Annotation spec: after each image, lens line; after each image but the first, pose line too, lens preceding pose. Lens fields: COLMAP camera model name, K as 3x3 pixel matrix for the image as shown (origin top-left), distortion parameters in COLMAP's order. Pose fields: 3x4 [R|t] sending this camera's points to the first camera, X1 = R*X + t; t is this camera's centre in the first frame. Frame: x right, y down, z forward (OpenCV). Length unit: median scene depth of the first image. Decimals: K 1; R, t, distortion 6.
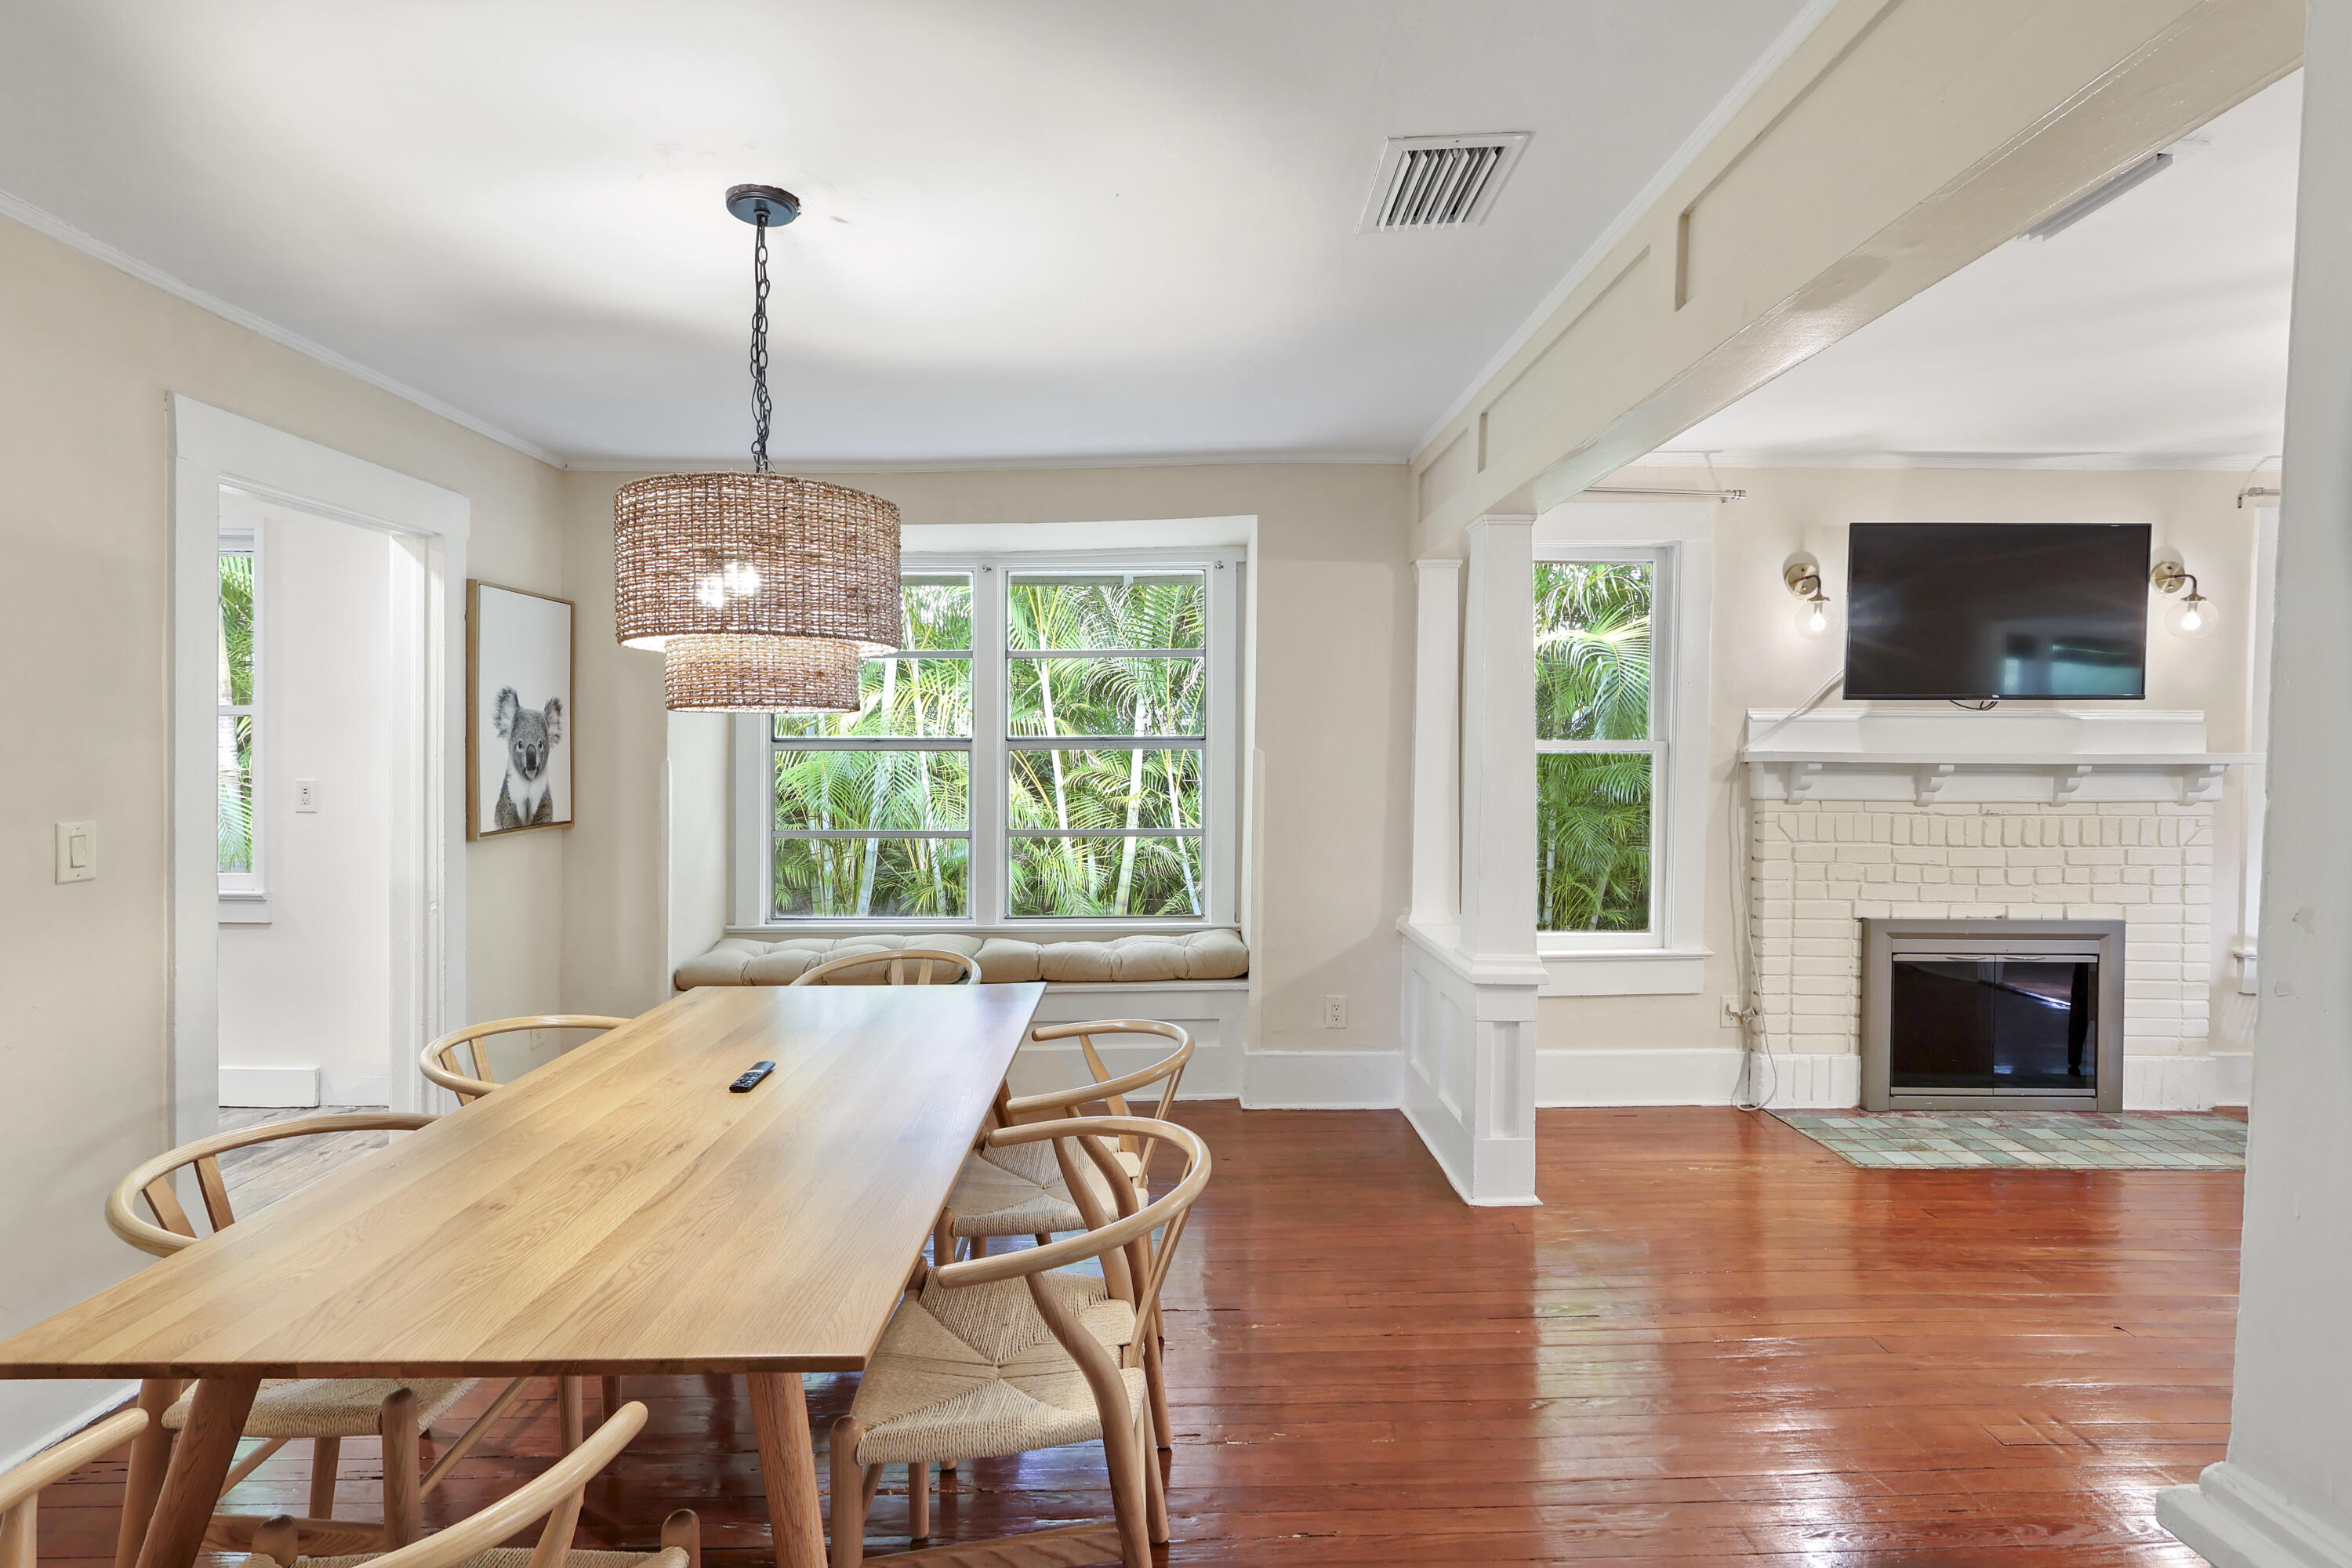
lens RADIAL K [[1111.1, 0, 1164.5], [0, 1111.1, 775.0], [0, 0, 1]] dist [-0.004858, 0.001402]
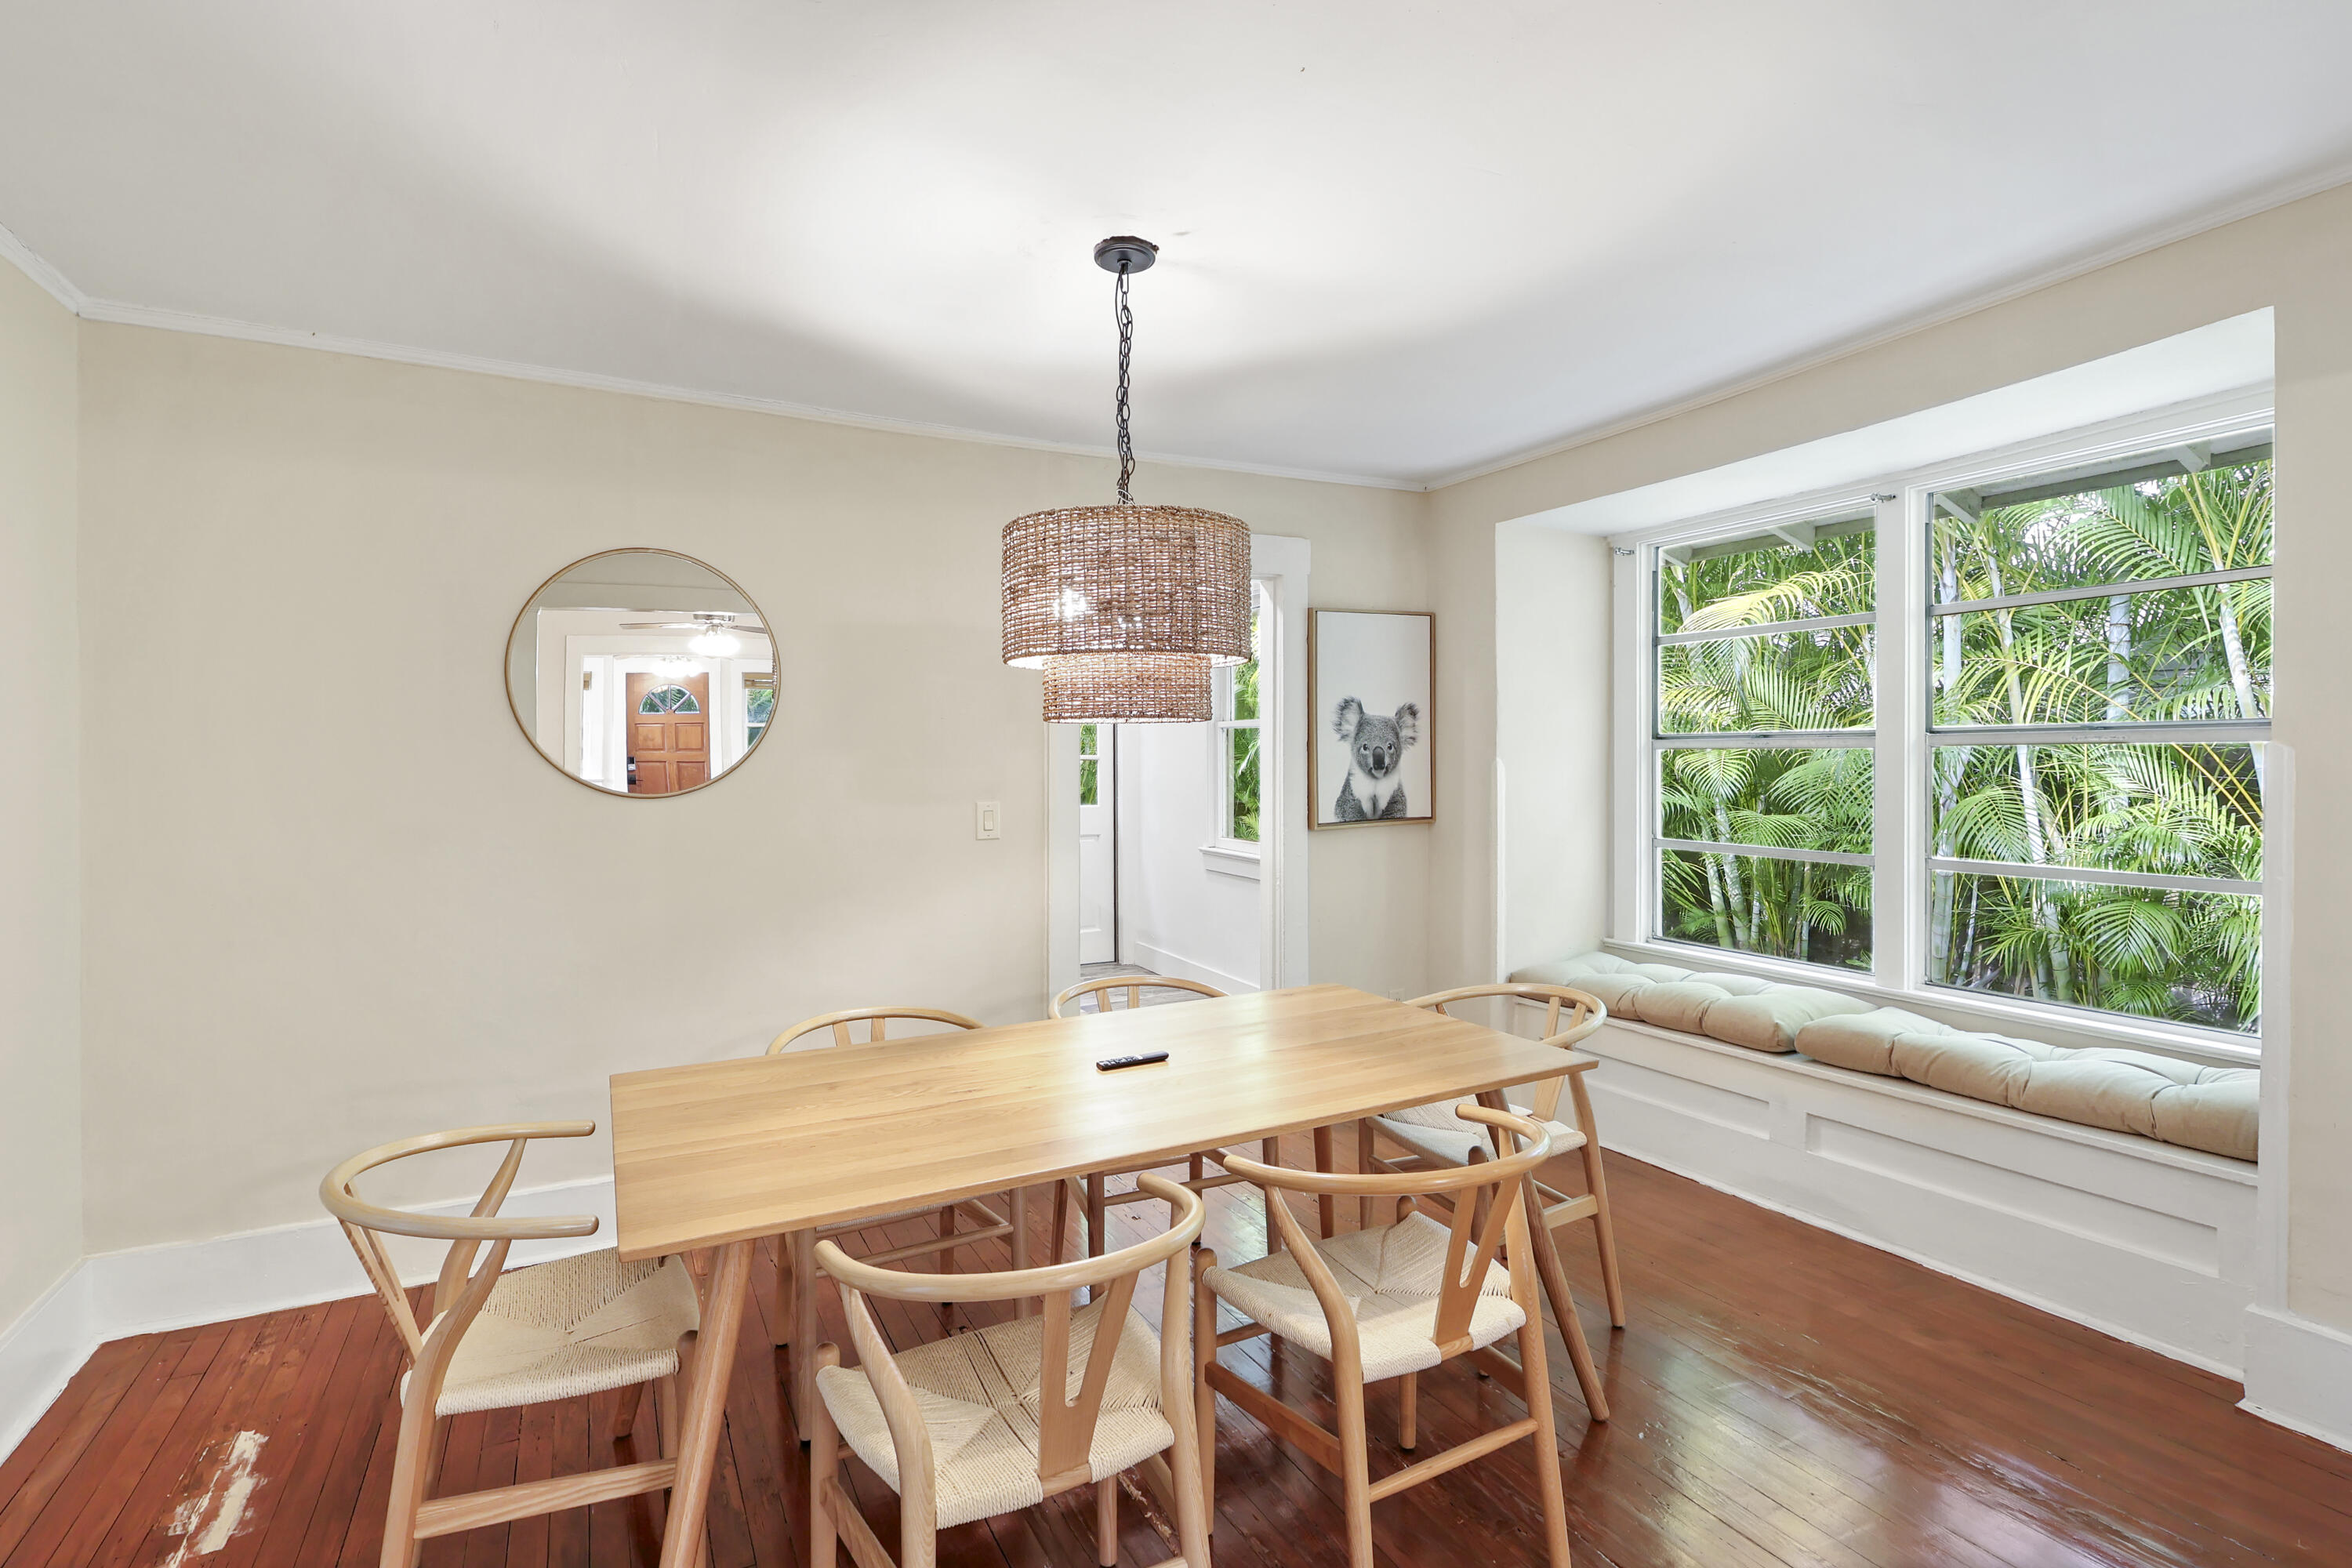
lens RADIAL K [[1111.1, 0, 1121.6], [0, 1111.1, 762.5], [0, 0, 1]] dist [-0.004858, 0.001402]
pose [[0.441421, 0.003222, -0.897294, 0.320003], [-0.007721, 0.999970, -0.000207, -0.009393], [0.897267, 0.007019, 0.441433, 0.275934]]
